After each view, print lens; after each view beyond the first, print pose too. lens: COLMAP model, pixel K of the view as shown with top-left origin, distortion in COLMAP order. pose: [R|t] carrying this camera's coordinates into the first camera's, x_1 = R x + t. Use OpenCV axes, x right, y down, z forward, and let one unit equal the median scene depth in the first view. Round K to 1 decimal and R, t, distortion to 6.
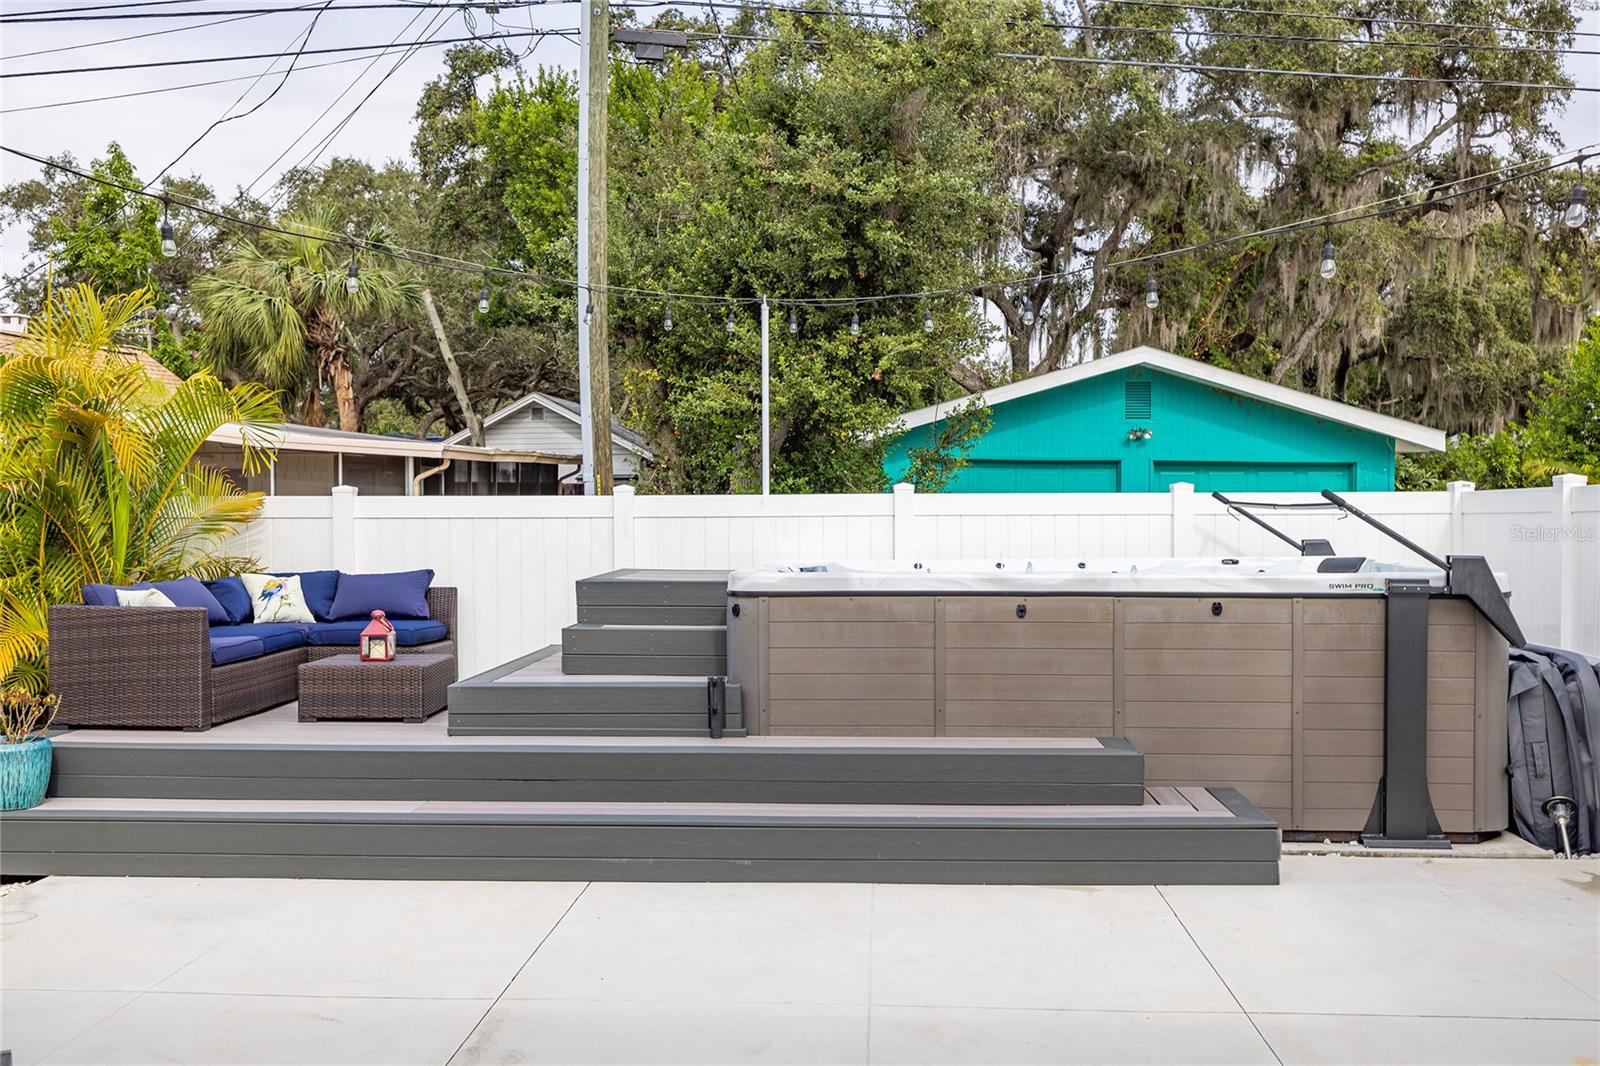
lens RADIAL K [[1544.0, 0, 799.3], [0, 1544.0, 516.9], [0, 0, 1]] dist [0.008732, -0.003255]
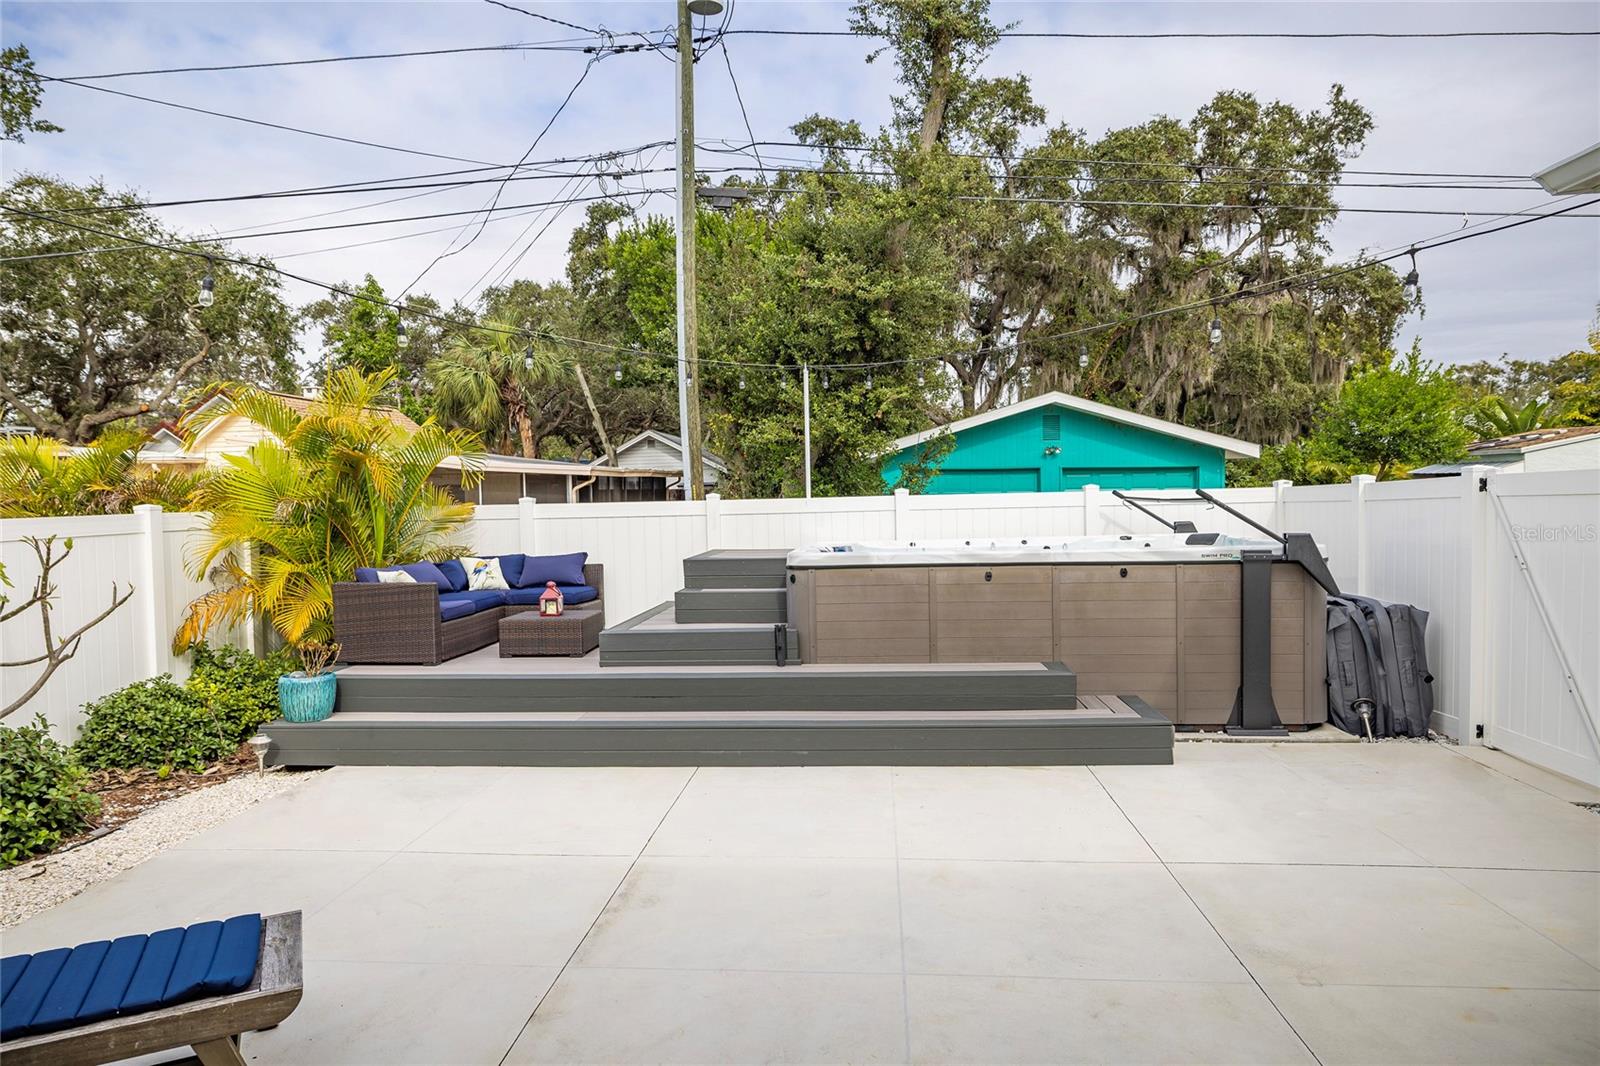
lens RADIAL K [[1002.3, 0, 789.9], [0, 1002.3, 524.8], [0, 0, 1]] dist [-0.002786, 0.001362]
pose [[0.999353, -0.017966, -0.031167, -0.005961], [0.018528, 0.999669, 0.017840, -0.003698], [0.030836, -0.018405, 0.999355, 0.022286]]
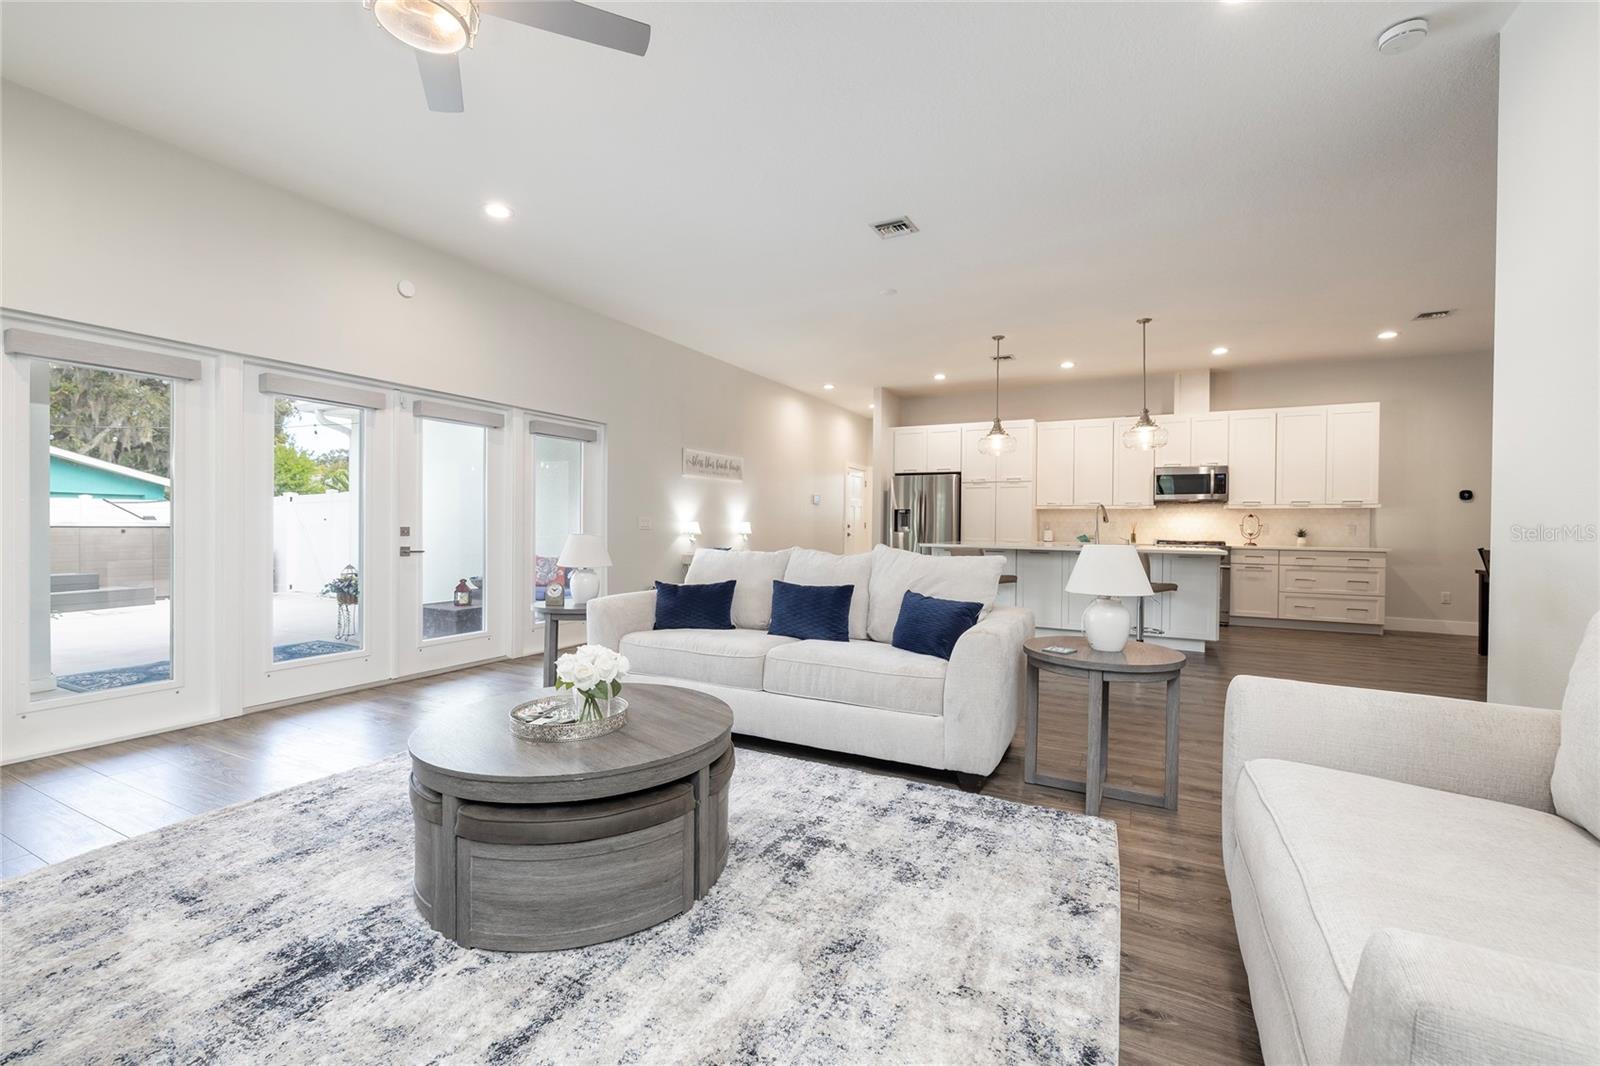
lens RADIAL K [[668.4, 0, 796.9], [0, 668.4, 530.8], [0, 0, 1]] dist [-0.000398, -0.000061]
pose [[0.407711, -0.007034, 0.913084, -0.199189], [0.009426, 0.999949, 0.003494, 0.030400], [-0.913063, 0.007182, 0.407756, -0.398934]]
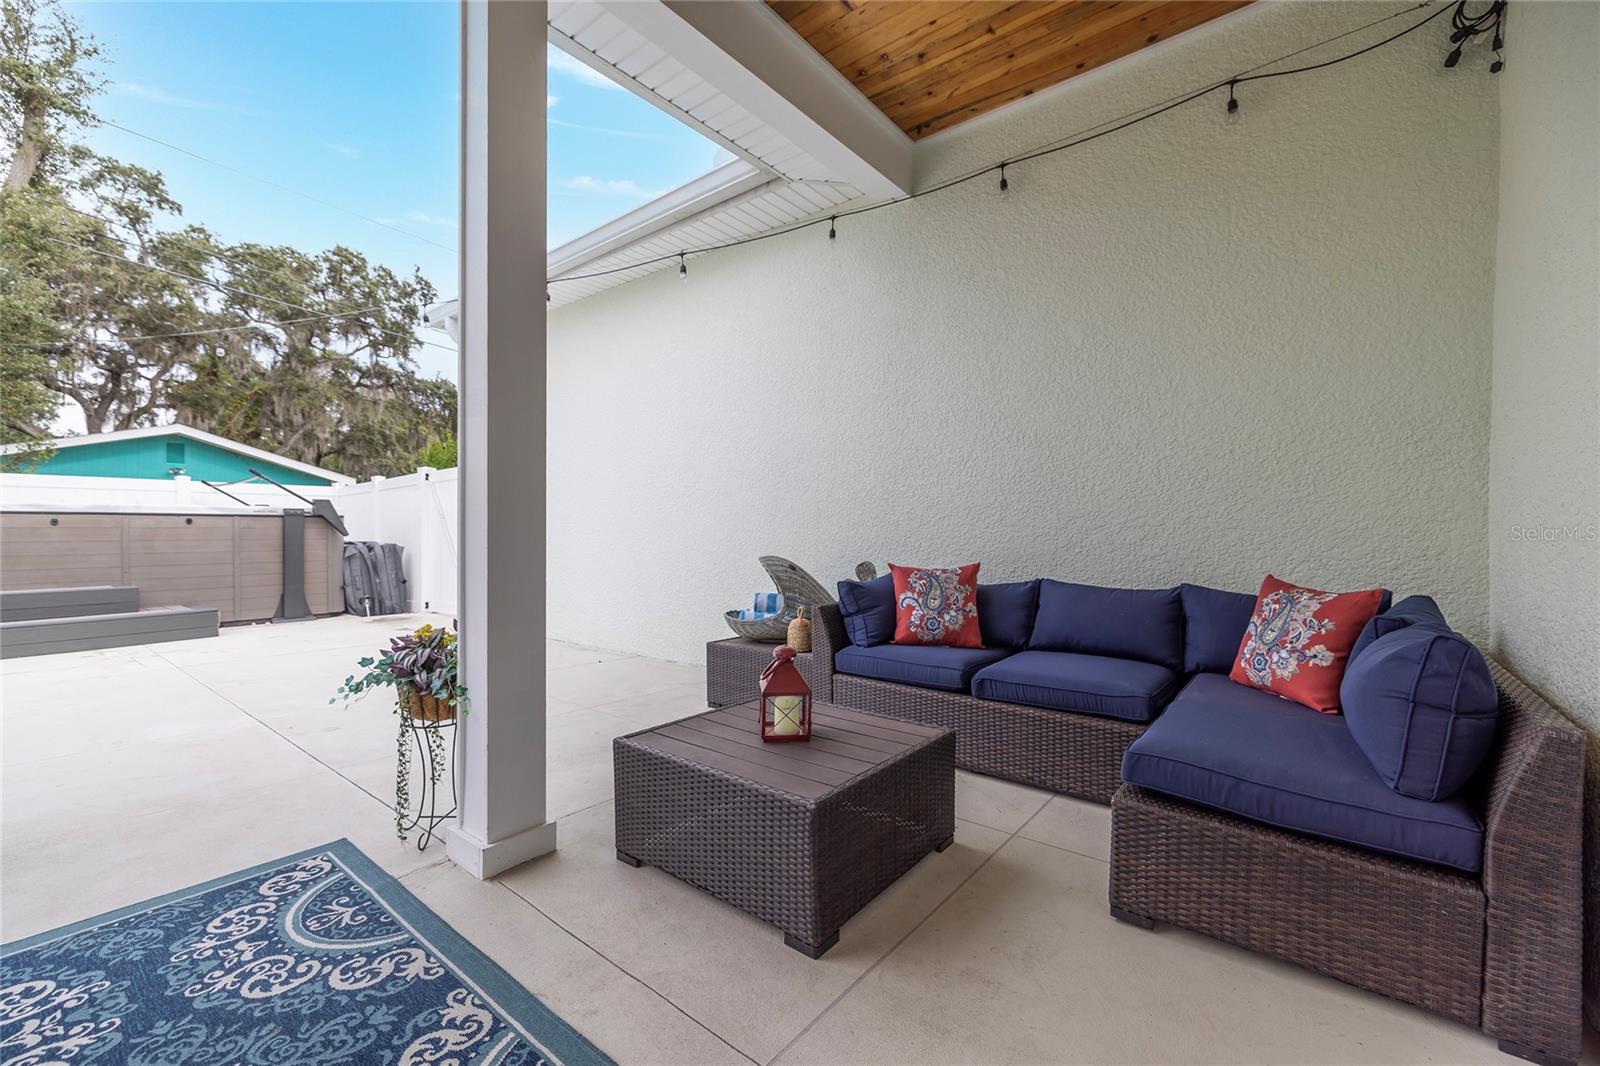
lens RADIAL K [[664.6, 0, 792.2], [0, 664.6, 531.6], [0, 0, 1]] dist [-0.001096, -0.000125]
pose [[0.589190, -0.002956, 0.807989, 0.008670], [0.013364, 0.999892, -0.006087, 0.040836], [-0.807884, 0.014384, 0.589166, -0.098032]]
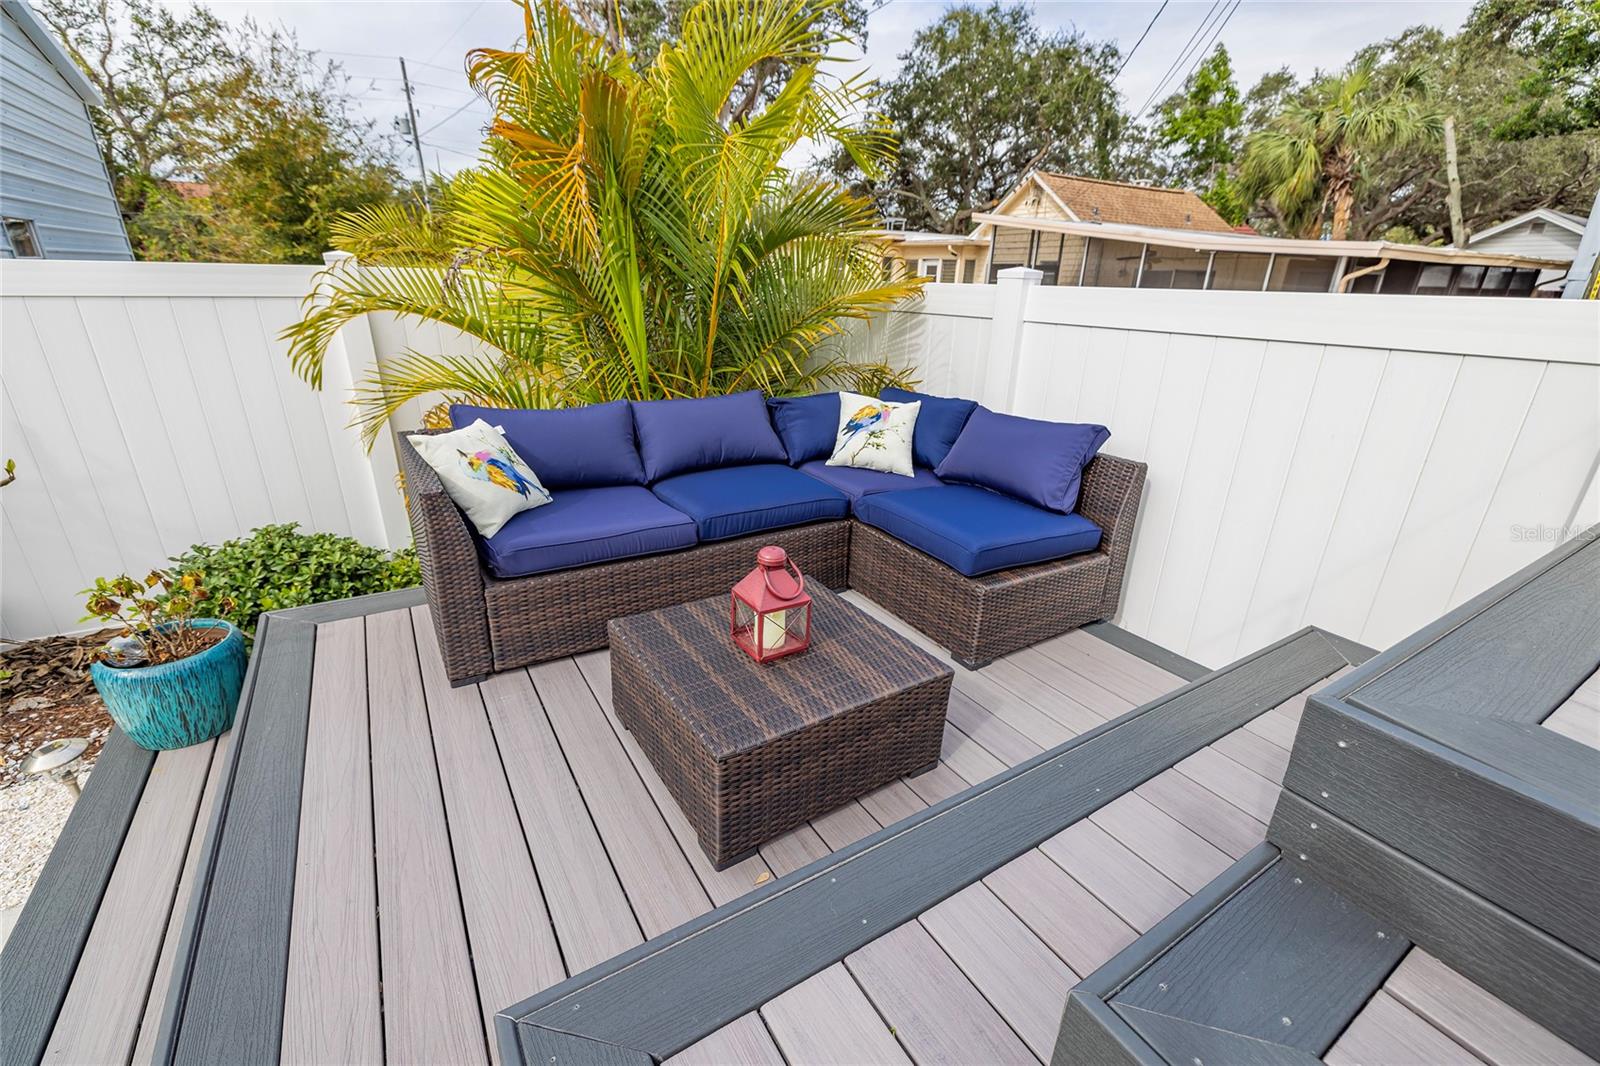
lens RADIAL K [[671.9, 0, 800.0], [0, 671.9, 533.0], [0, 0, 1]] dist [0.001900, 0.000229]
pose [[0.572671, 0.303774, -0.761426, -0.060779], [-0.039398, 0.937936, 0.344562, -0.005544], [0.818838, -0.167322, 0.549097, 0.455176]]
